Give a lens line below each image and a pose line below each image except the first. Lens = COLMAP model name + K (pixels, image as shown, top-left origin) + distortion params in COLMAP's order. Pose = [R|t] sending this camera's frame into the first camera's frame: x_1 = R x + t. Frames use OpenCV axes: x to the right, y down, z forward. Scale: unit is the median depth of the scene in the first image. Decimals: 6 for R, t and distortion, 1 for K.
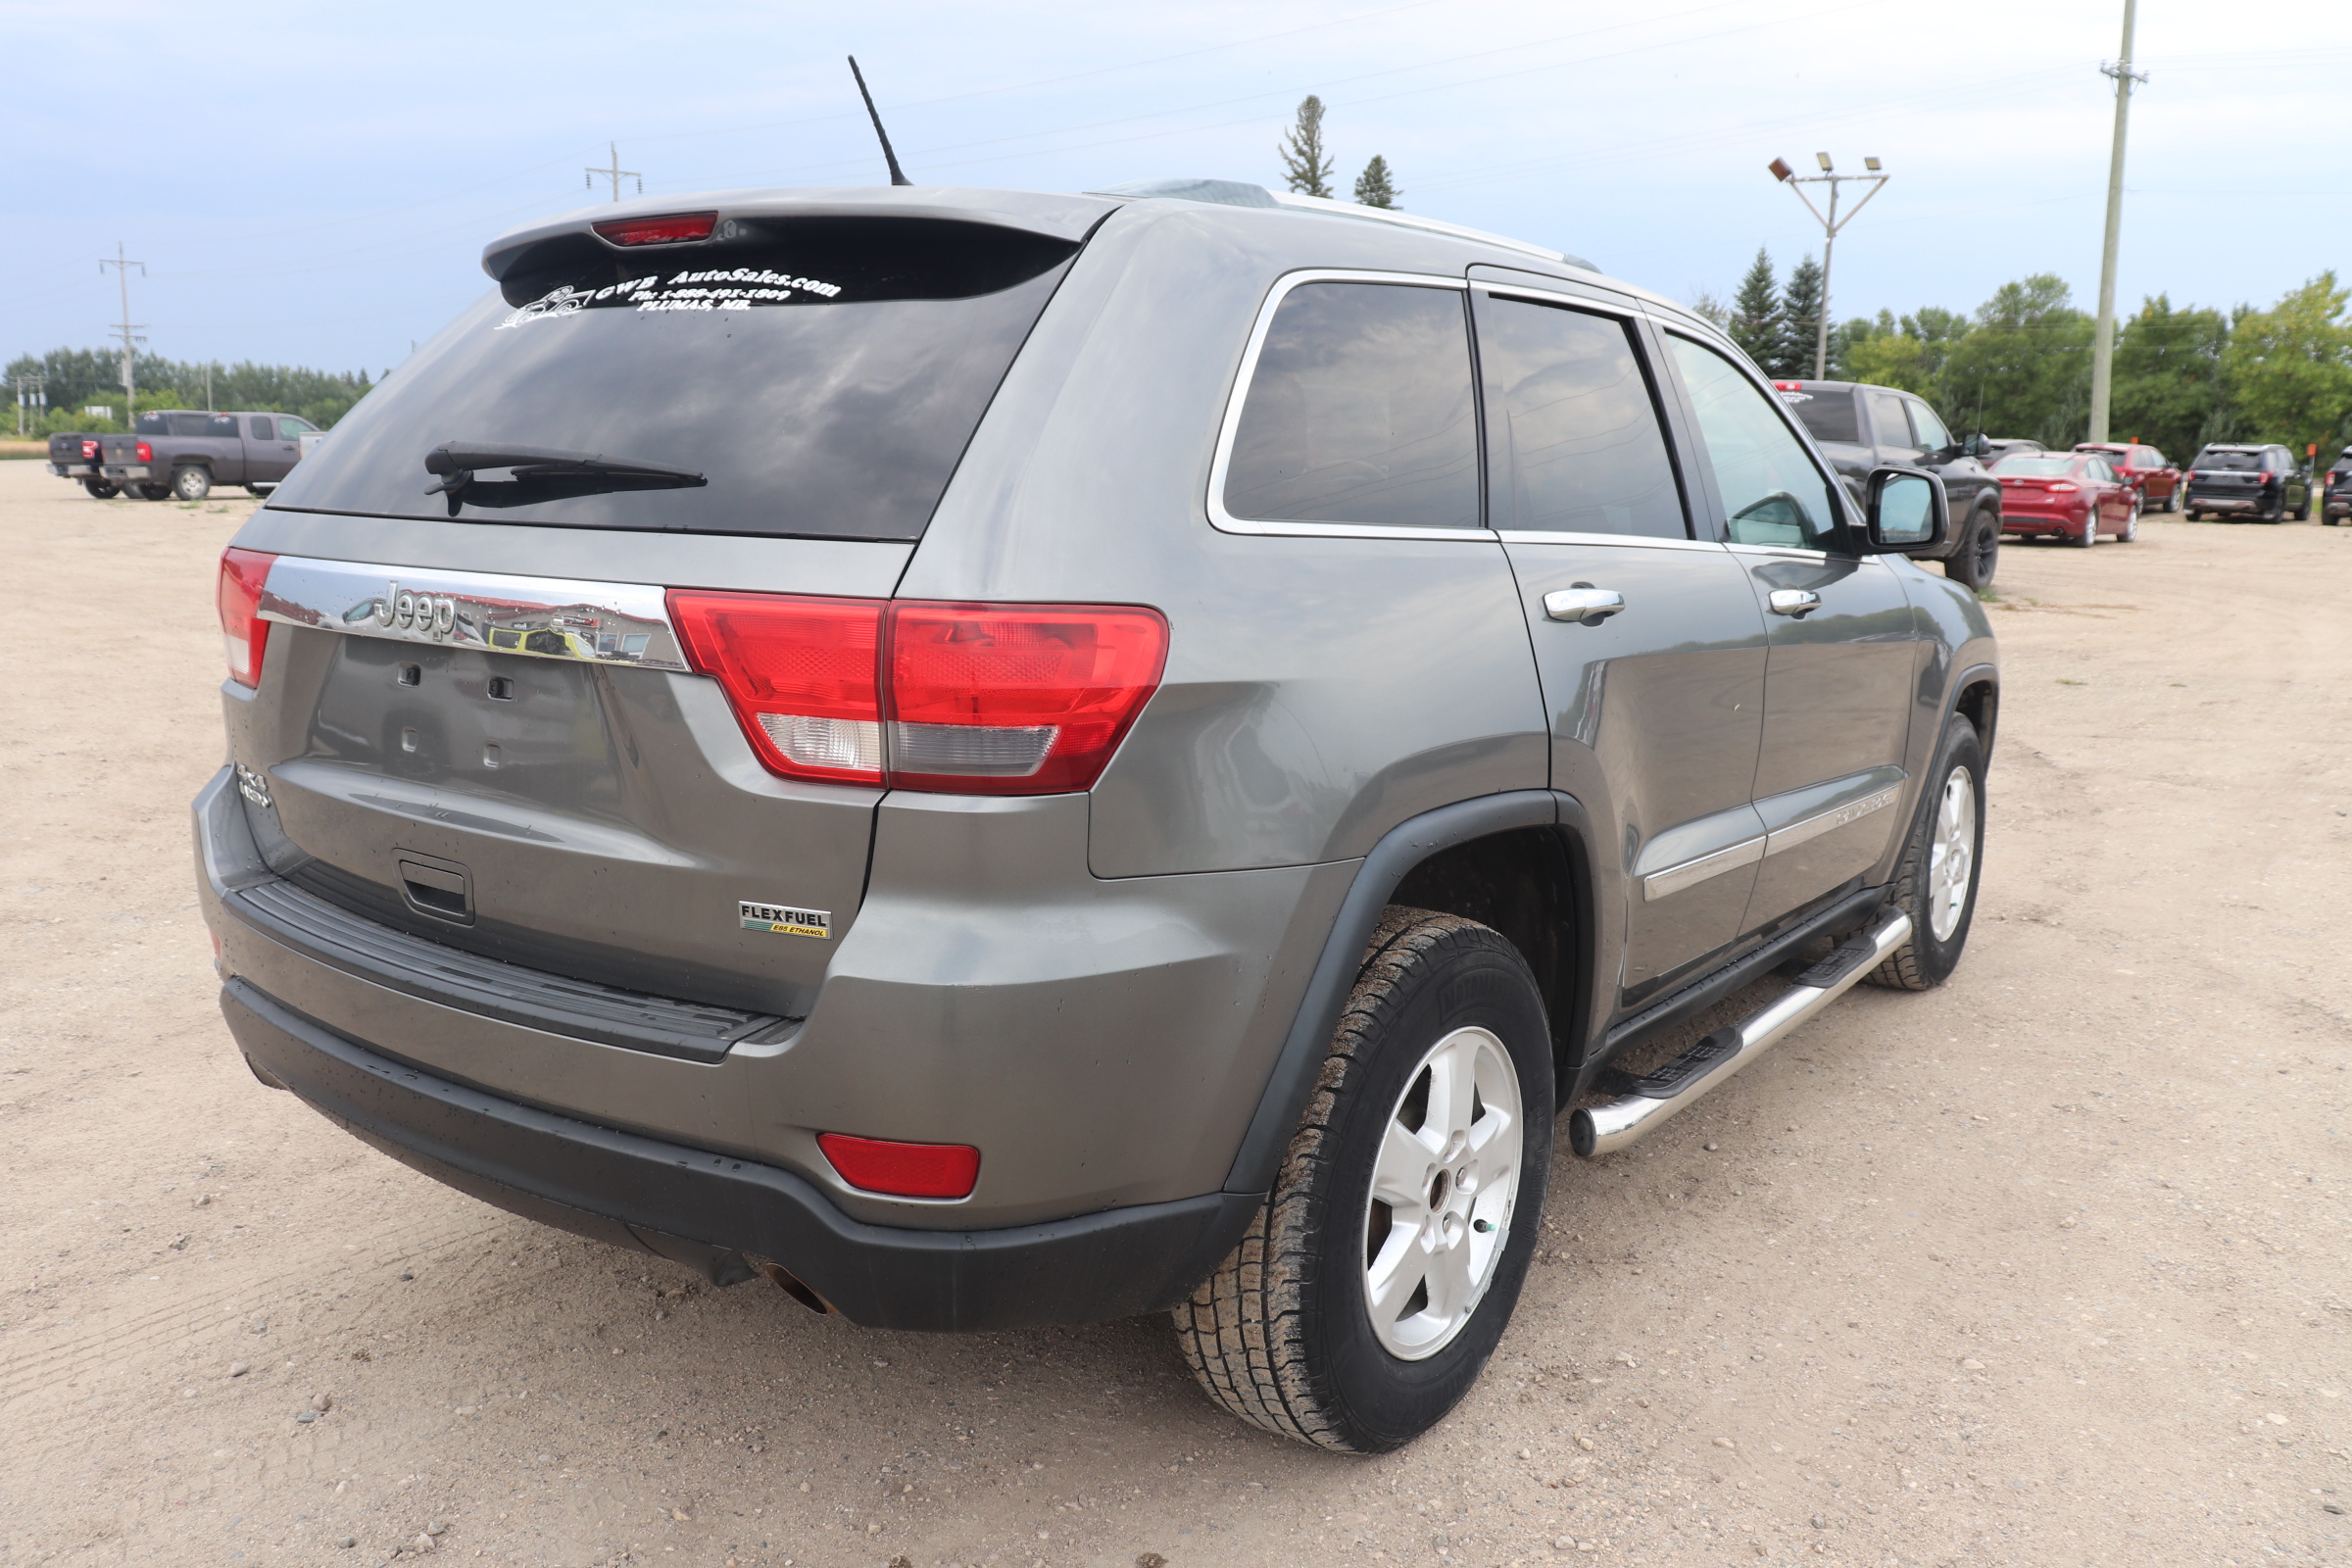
lens RADIAL K [[1912.4, 0, 1176.9], [0, 1912.4, 728.2], [0, 0, 1]] dist [-0.172424, 0.159699]
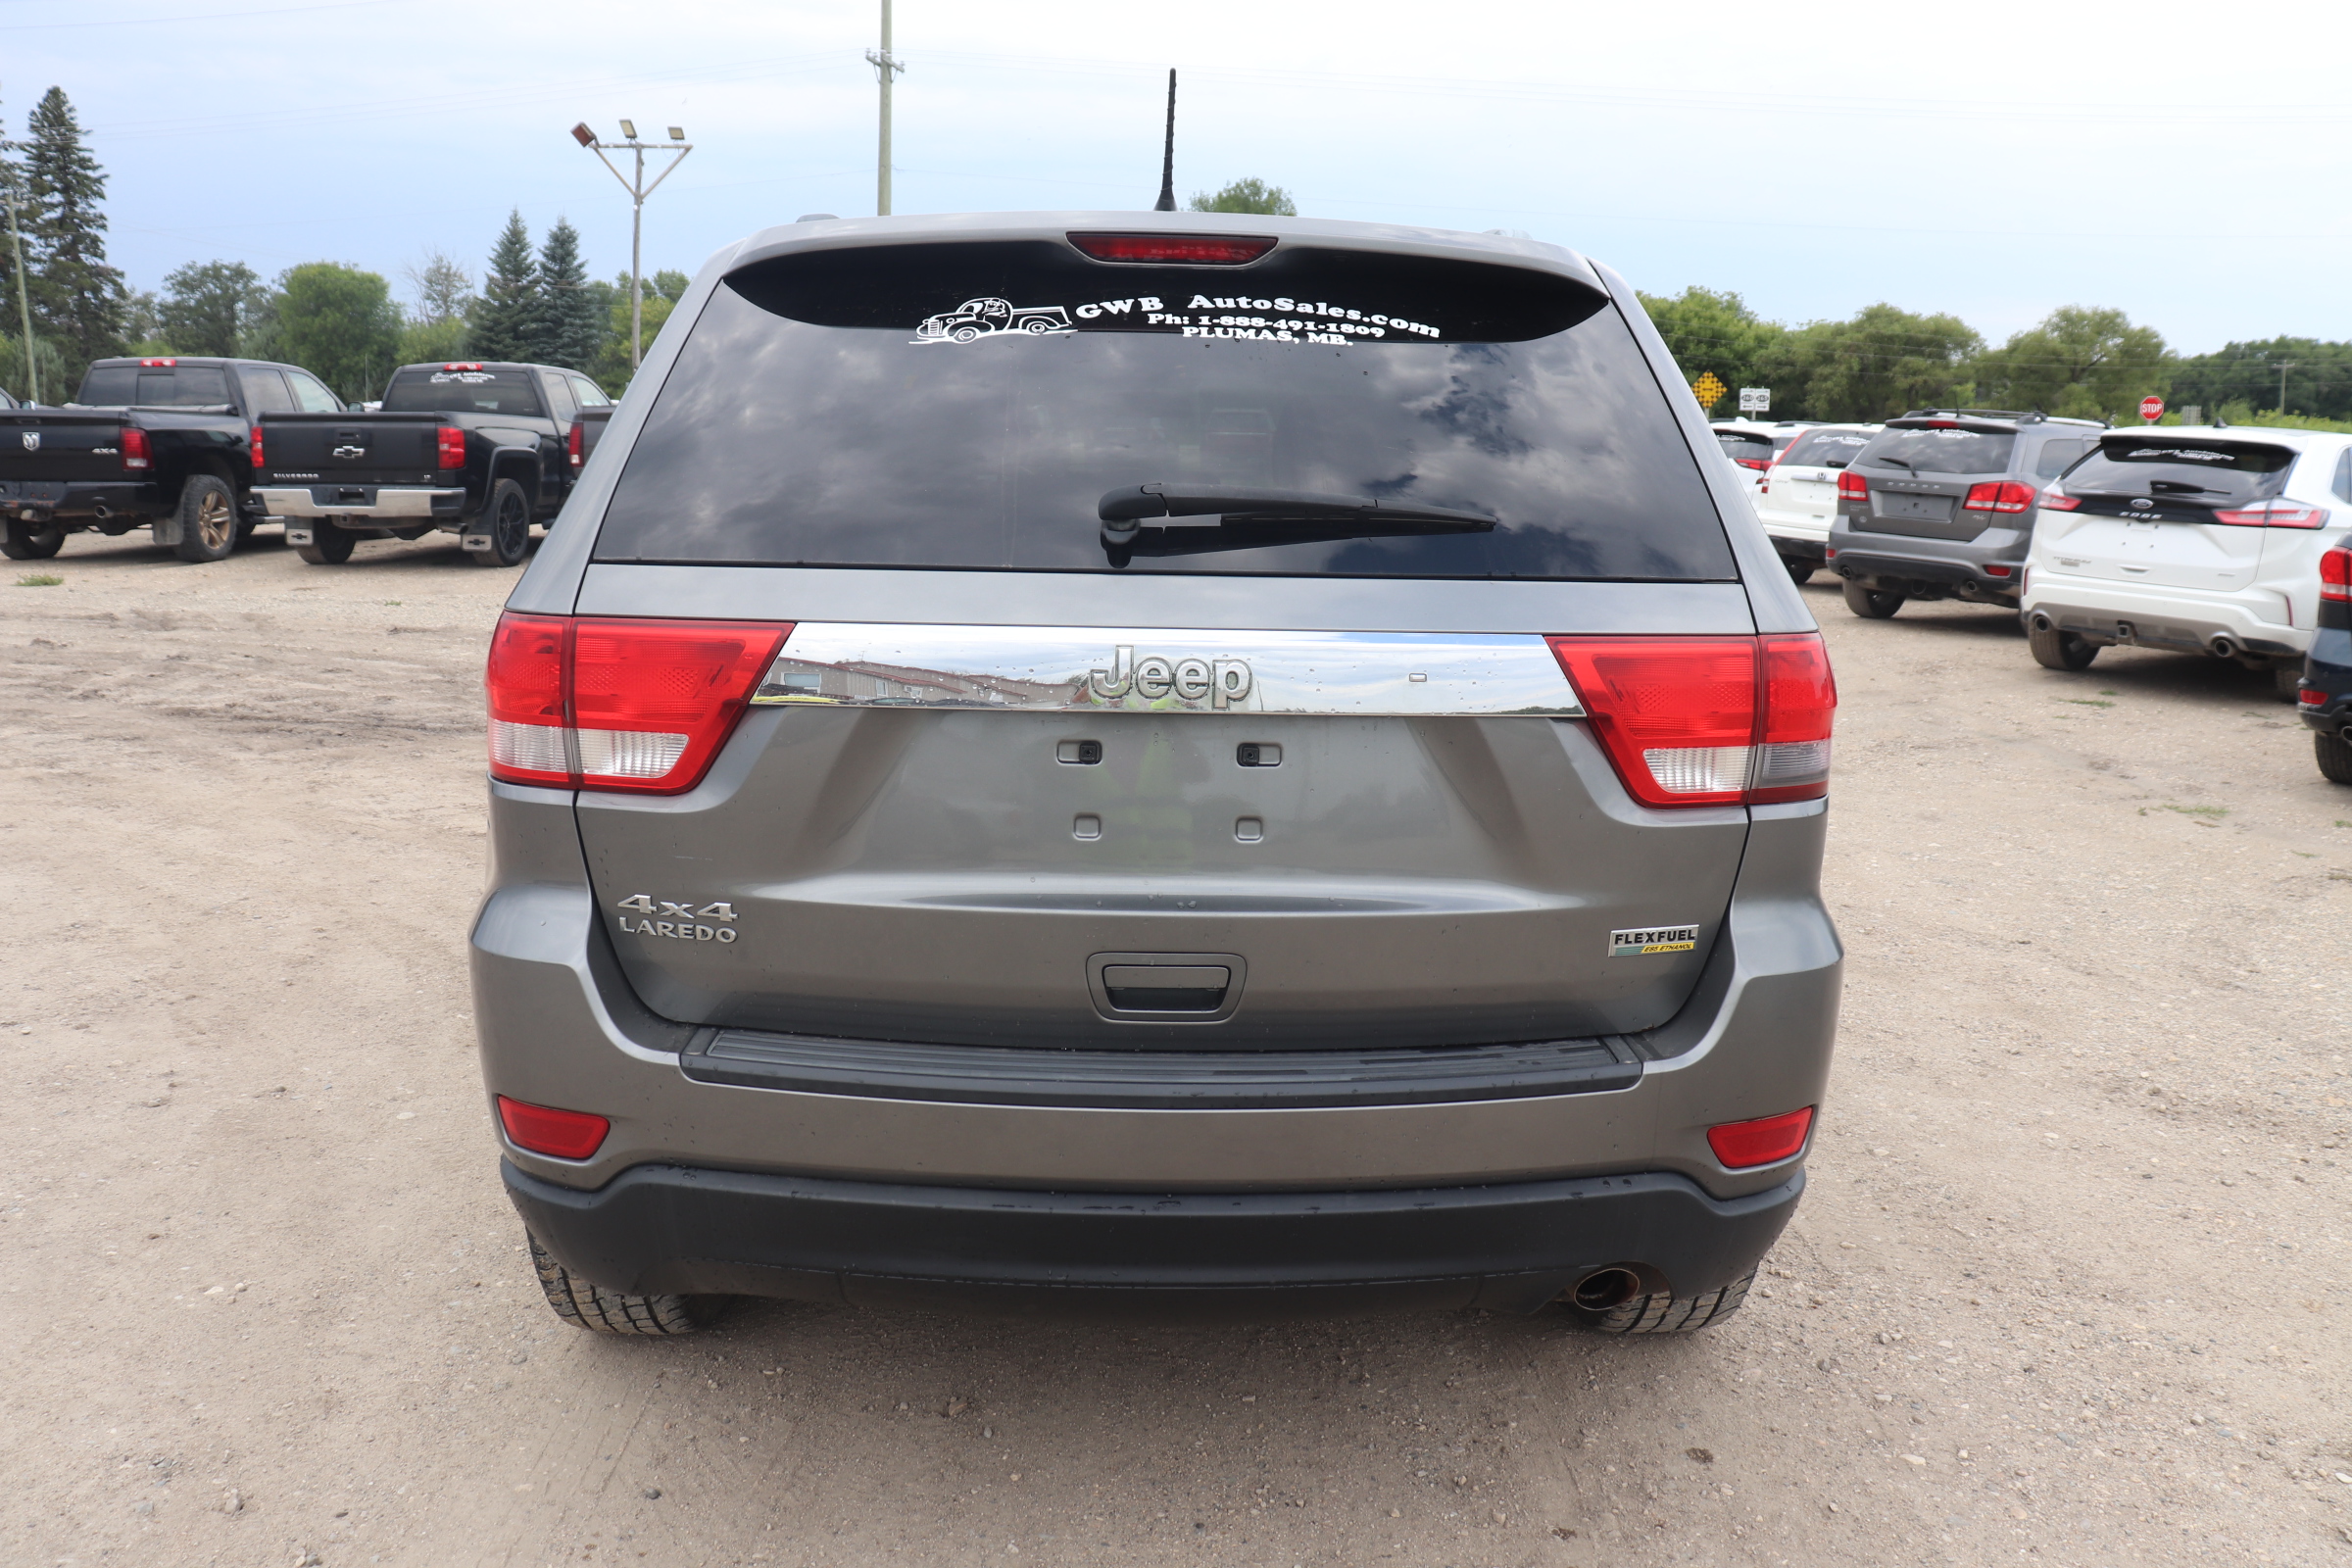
lens RADIAL K [[1912.4, 0, 1176.9], [0, 1912.4, 728.2], [0, 0, 1]] dist [-0.172424, 0.159699]
pose [[0.802892, -0.096020, 0.588340, -0.902925], [0.084563, 0.995307, 0.047037, -0.078775], [-0.590096, 0.011986, 0.807244, 0.261390]]
